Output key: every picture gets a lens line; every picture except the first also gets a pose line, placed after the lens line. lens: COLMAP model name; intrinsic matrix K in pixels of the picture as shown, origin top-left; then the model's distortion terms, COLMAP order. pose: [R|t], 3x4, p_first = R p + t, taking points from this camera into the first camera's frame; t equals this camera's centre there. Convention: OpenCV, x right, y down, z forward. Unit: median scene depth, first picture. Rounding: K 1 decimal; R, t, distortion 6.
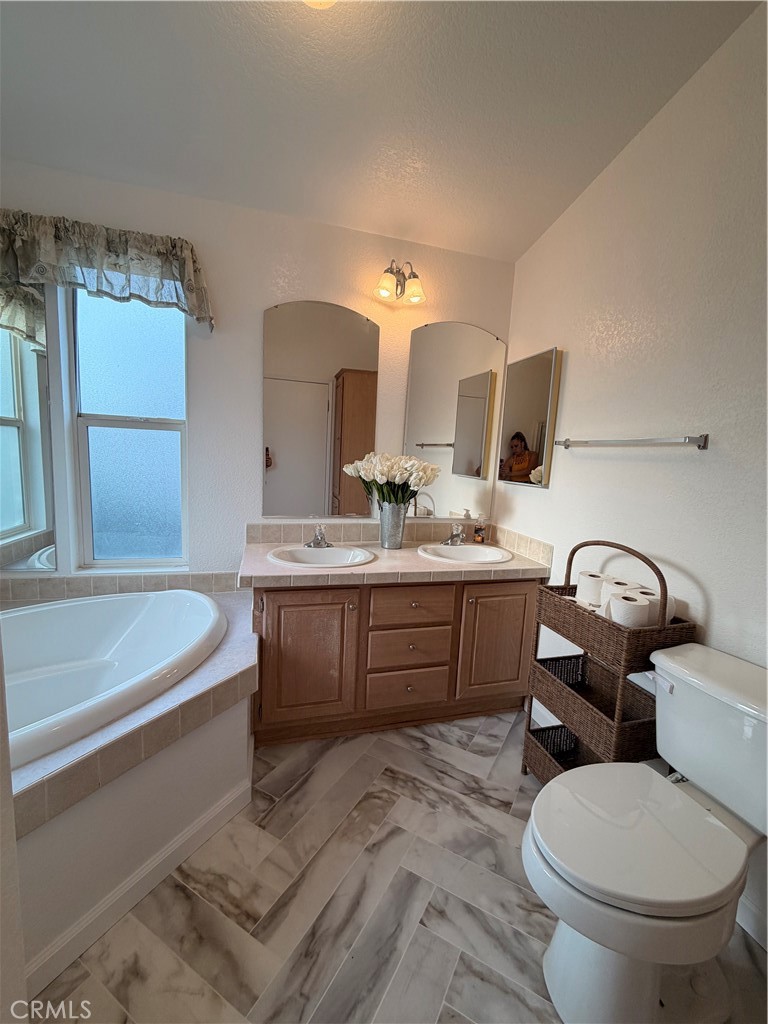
lens RADIAL K [[408.3, 0, 383.4], [0, 408.3, 509.6], [0, 0, 1]] dist [-0.000298, 0.000338]
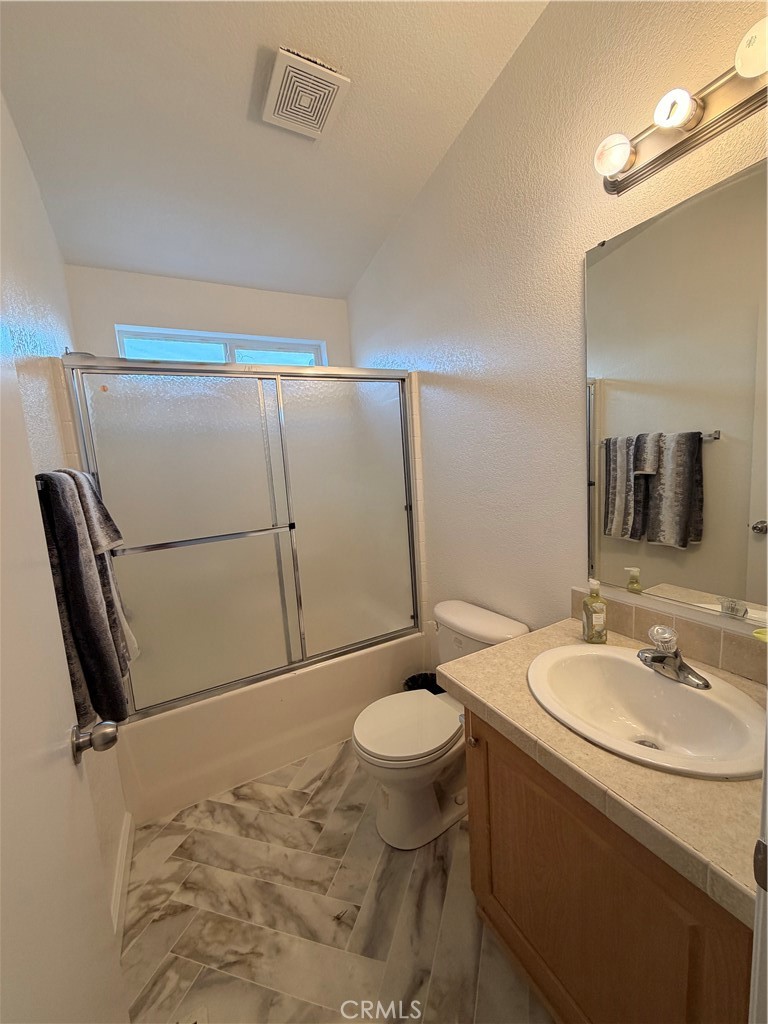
lens RADIAL K [[408.3, 0, 383.4], [0, 408.3, 509.6], [0, 0, 1]] dist [-0.000298, 0.000338]
pose [[-0.980084, 0.040735, -0.194360, 0.137271], [-0.006727, 0.971363, 0.237507, -0.216980], [0.198469, 0.234084, -0.951743, 1.251821]]
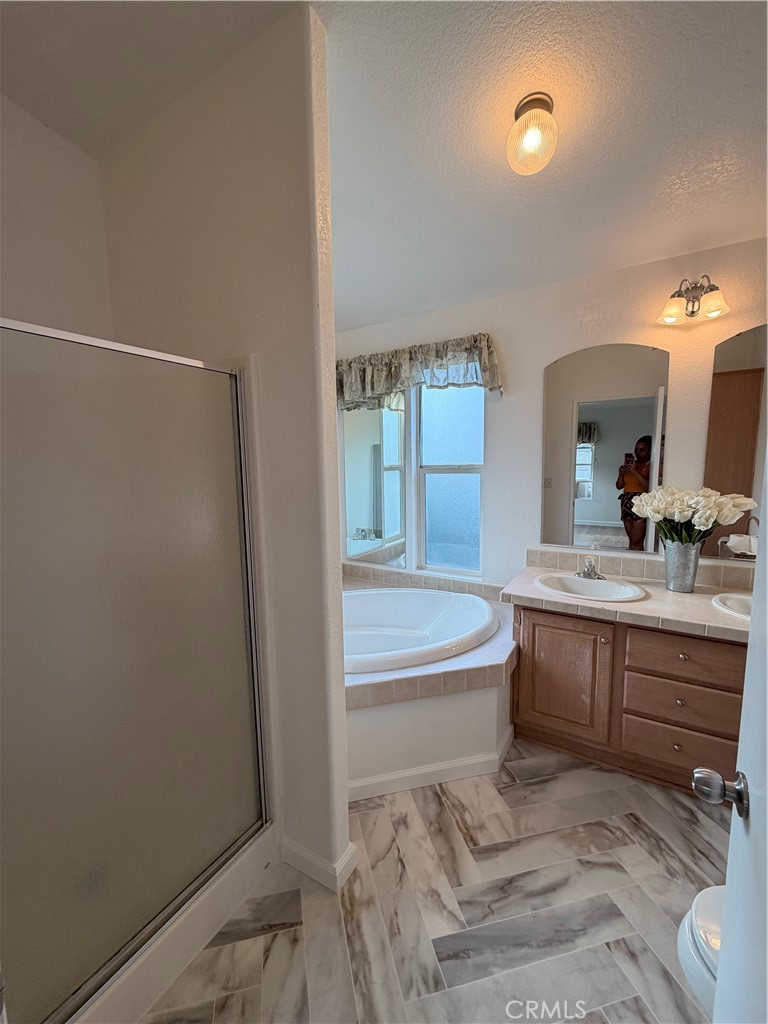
lens RADIAL K [[408.3, 0, 383.4], [0, 408.3, 509.6], [0, 0, 1]] dist [-0.000298, 0.000338]
pose [[0.680179, 0.024122, -0.732649, 0.310203], [-0.042535, 0.999073, -0.006595, -0.068141], [0.731811, 0.035649, 0.680574, -0.138527]]
